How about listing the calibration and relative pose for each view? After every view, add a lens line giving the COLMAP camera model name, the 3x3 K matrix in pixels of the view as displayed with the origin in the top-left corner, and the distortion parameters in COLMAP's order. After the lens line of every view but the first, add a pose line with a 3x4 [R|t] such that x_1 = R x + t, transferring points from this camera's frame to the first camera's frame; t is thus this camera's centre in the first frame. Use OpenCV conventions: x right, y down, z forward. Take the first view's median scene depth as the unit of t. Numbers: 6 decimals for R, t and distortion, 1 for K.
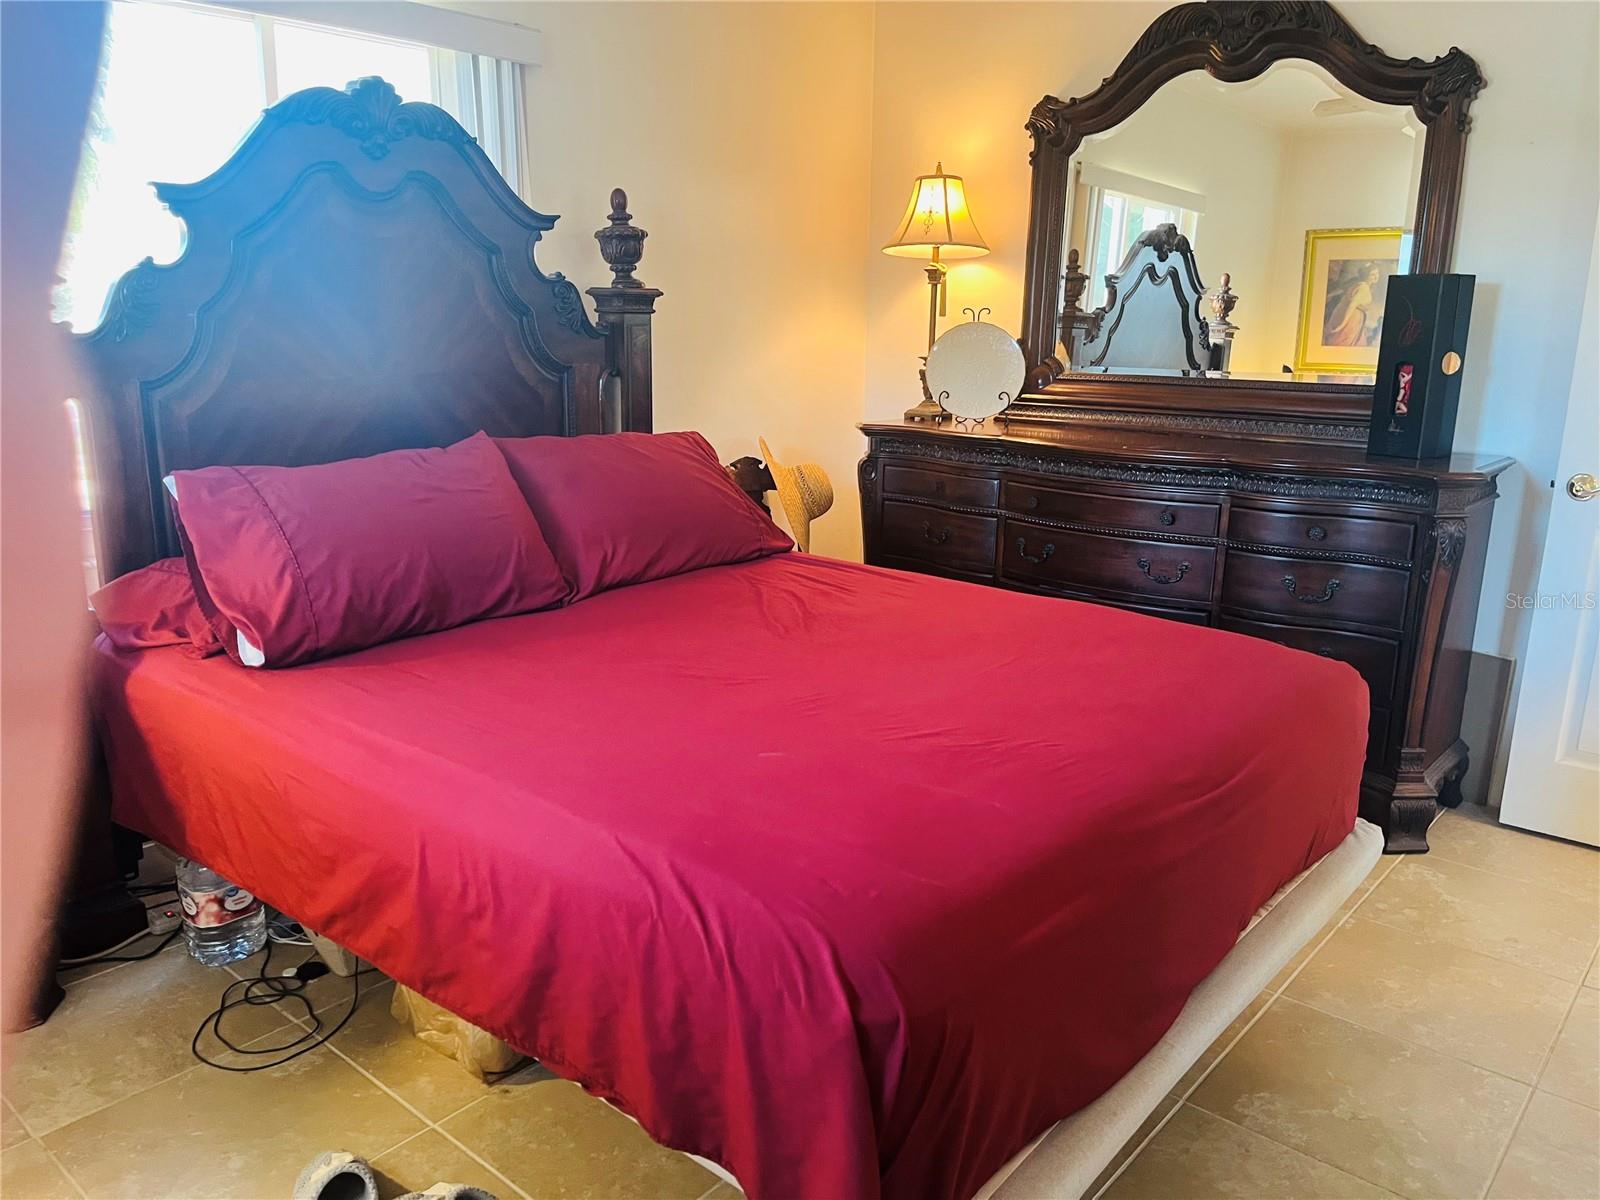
lens RADIAL K [[1223.5, 0, 800.5], [0, 1223.5, 603.6], [0, 0, 1]] dist [0.076270, -0.117936]
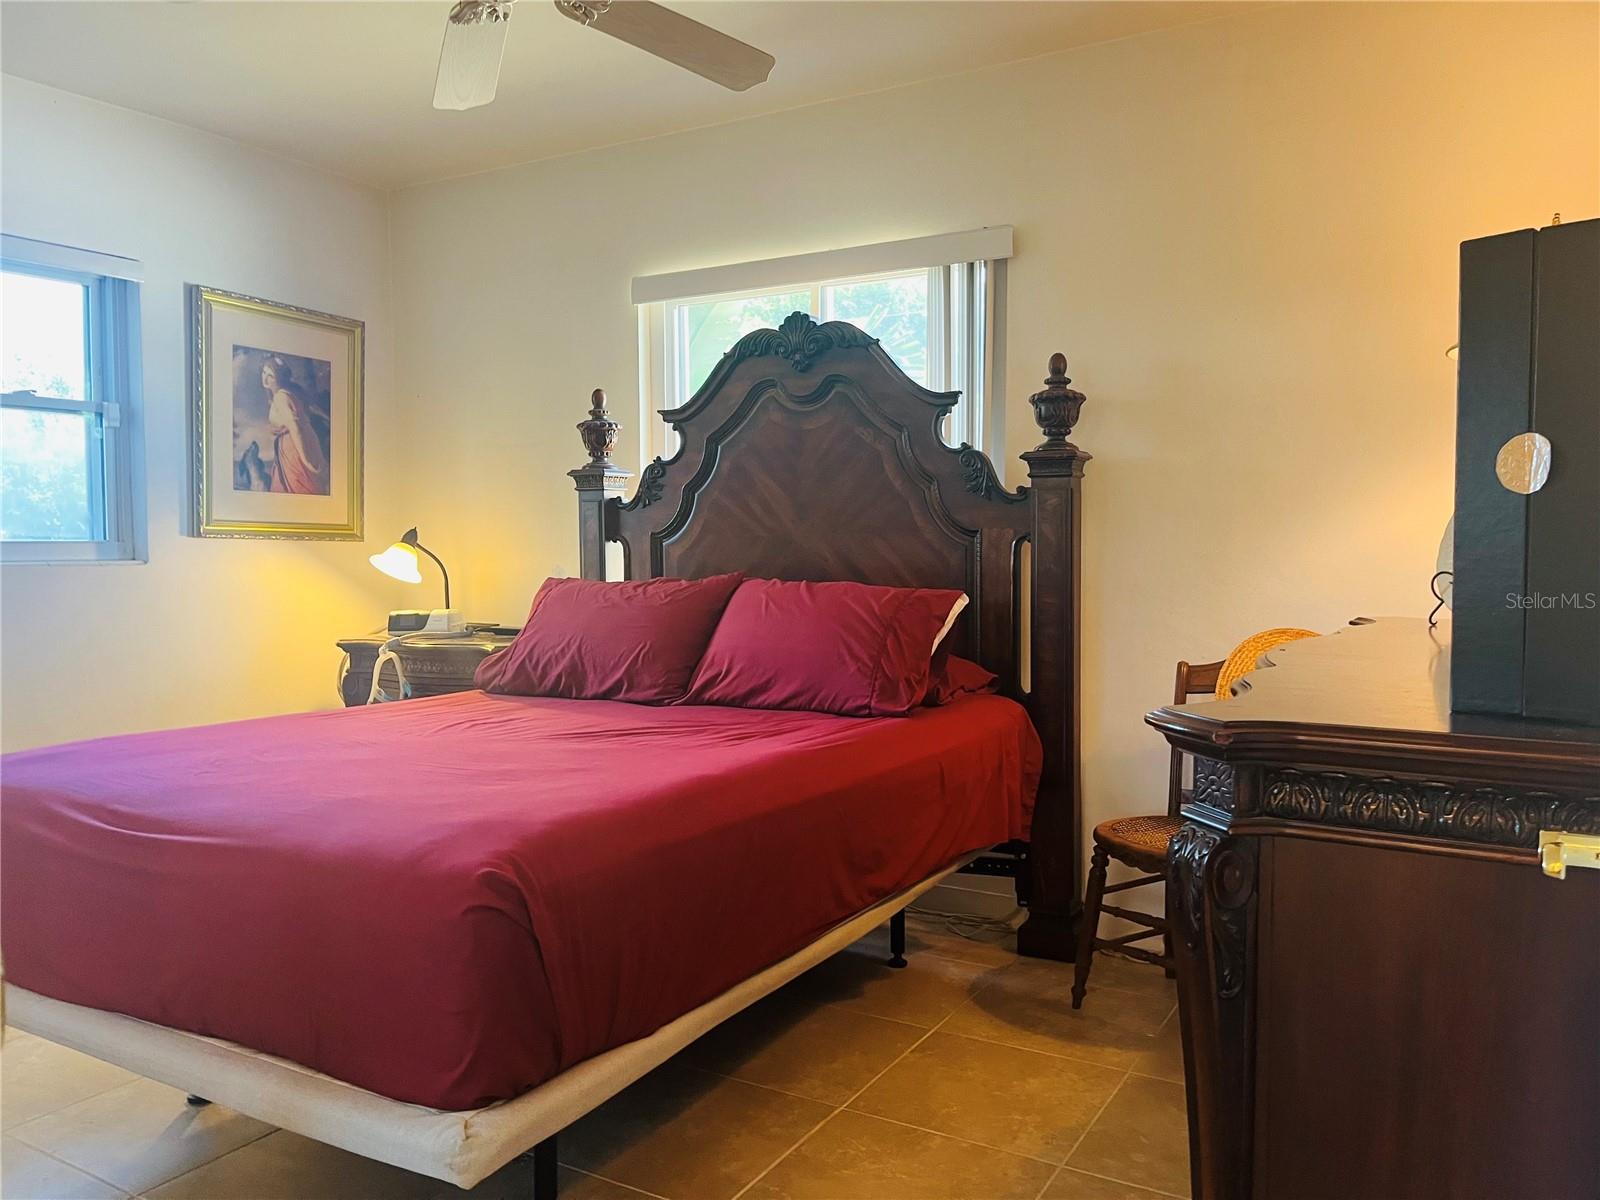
lens RADIAL K [[1223.5, 0, 800.5], [0, 1223.5, 603.6], [0, 0, 1]] dist [0.076270, -0.117936]
pose [[0.210313, 0.043680, -0.976658, 0.844064], [-0.223641, 0.974661, -0.004568, -0.100860], [0.951711, 0.219381, 0.214753, 0.691045]]
